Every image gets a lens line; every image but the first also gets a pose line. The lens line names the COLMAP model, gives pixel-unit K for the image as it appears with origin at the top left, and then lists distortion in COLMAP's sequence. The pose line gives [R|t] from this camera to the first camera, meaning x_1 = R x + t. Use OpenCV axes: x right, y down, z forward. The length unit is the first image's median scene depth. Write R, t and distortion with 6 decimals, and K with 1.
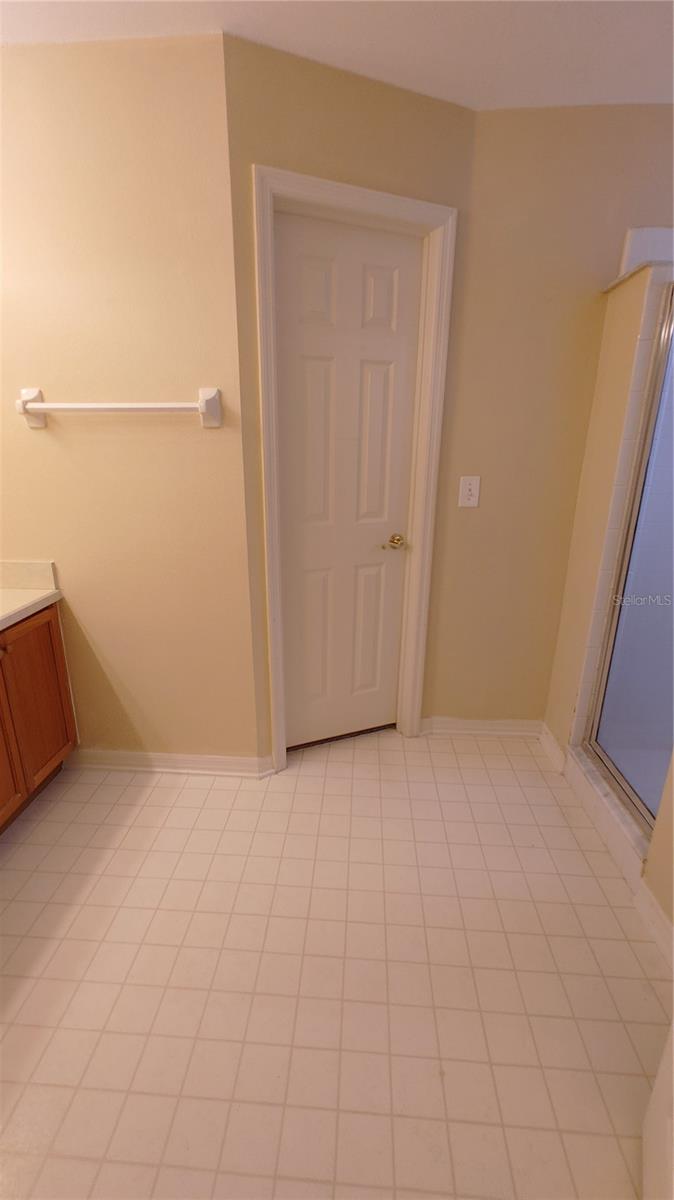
lens RADIAL K [[524.1, 0, 324.7], [0, 524.1, 608.8], [0, 0, 1]] dist [0.001306, 0.002109]
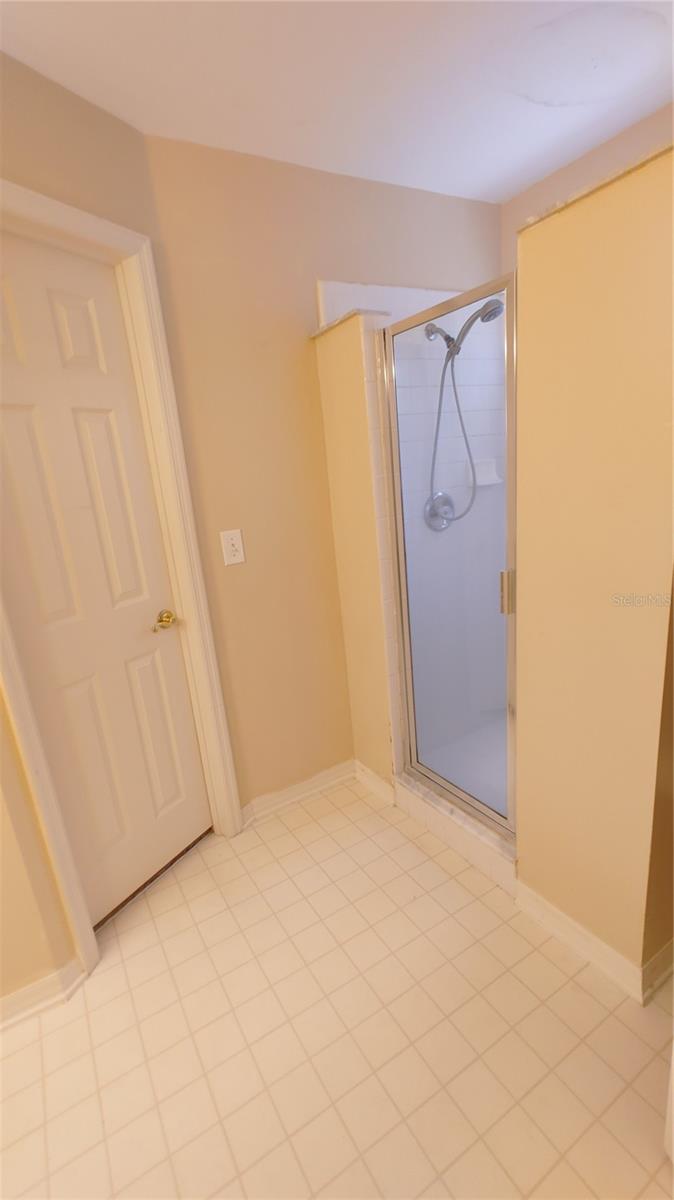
lens RADIAL K [[530.2, 0, 332.3], [0, 530.2, 614.8], [0, 0, 1]] dist [0.002553, 0.001032]
pose [[0.815671, -0.232252, 0.529849, -0.099281], [0.272722, 0.962091, 0.001879, -0.071433], [-0.510200, 0.142969, 0.848090, 0.169259]]
